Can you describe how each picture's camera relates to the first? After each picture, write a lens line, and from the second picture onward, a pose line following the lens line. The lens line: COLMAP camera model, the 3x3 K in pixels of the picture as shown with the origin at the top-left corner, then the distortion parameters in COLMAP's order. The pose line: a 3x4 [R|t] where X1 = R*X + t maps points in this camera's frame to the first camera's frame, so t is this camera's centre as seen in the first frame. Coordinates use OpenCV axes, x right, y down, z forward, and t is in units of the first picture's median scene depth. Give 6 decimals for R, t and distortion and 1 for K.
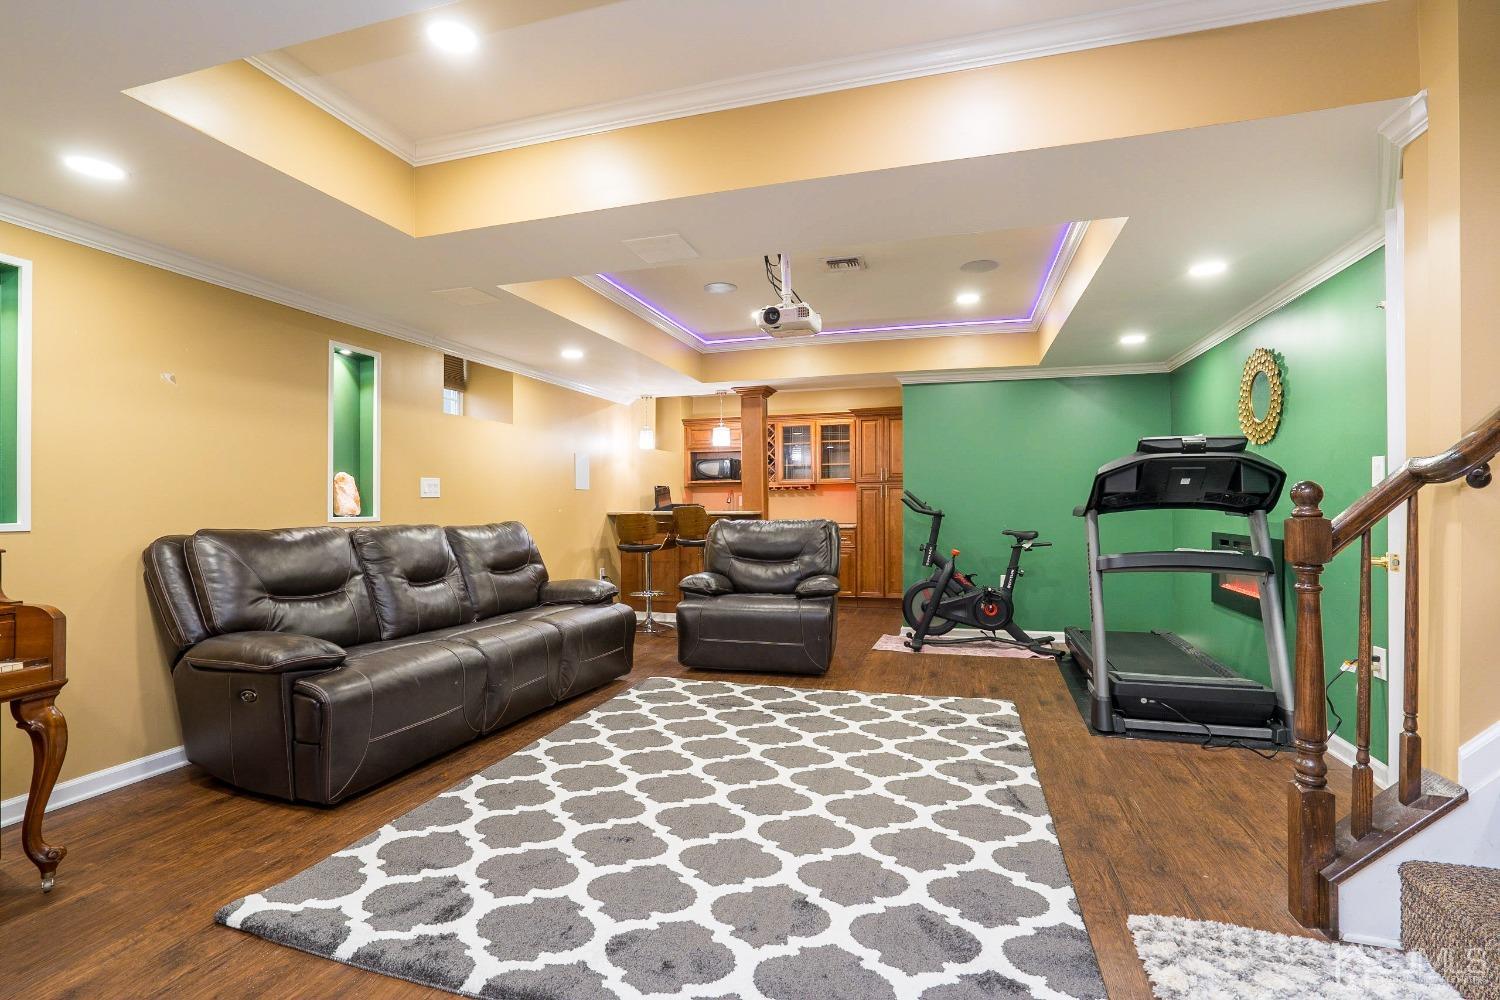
lens RADIAL K [[694.5, 0, 745.6], [0, 694.5, 506.2], [0, 0, 1]] dist [-0.062405, 0.023264]
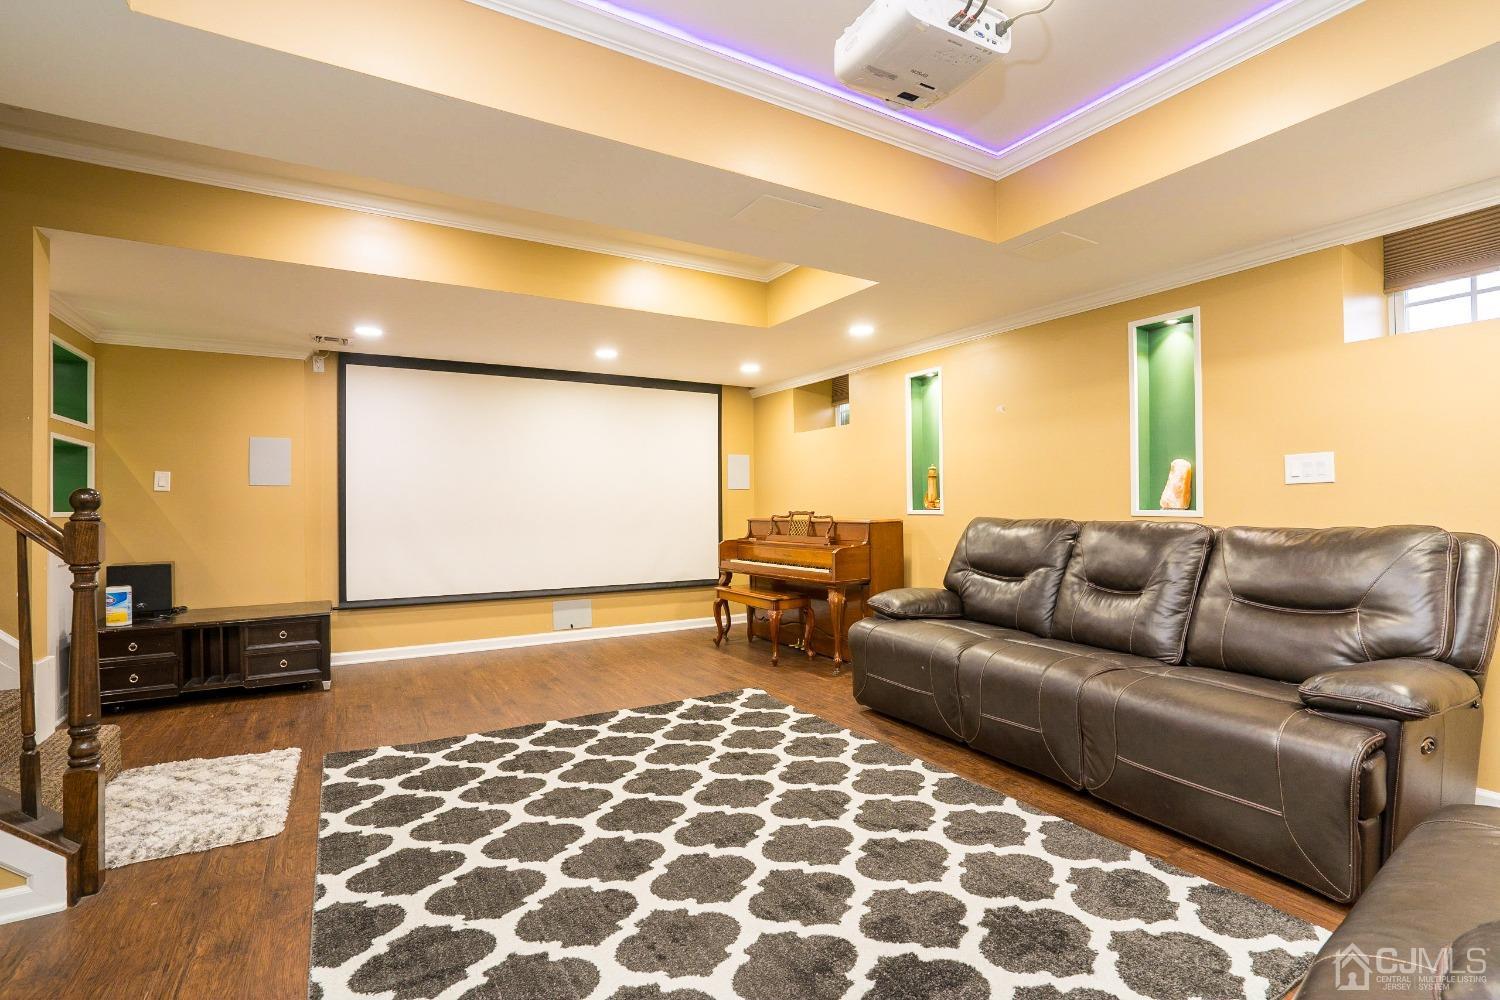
lens RADIAL K [[694.5, 0, 745.6], [0, 694.5, 506.2], [0, 0, 1]] dist [-0.062405, 0.023264]
pose [[-0.674875, 0.008449, -0.737884, 0.477267], [0.009252, 0.999953, 0.002988, 0.002343], [0.737874, -0.004810, -0.674921, 1.324591]]
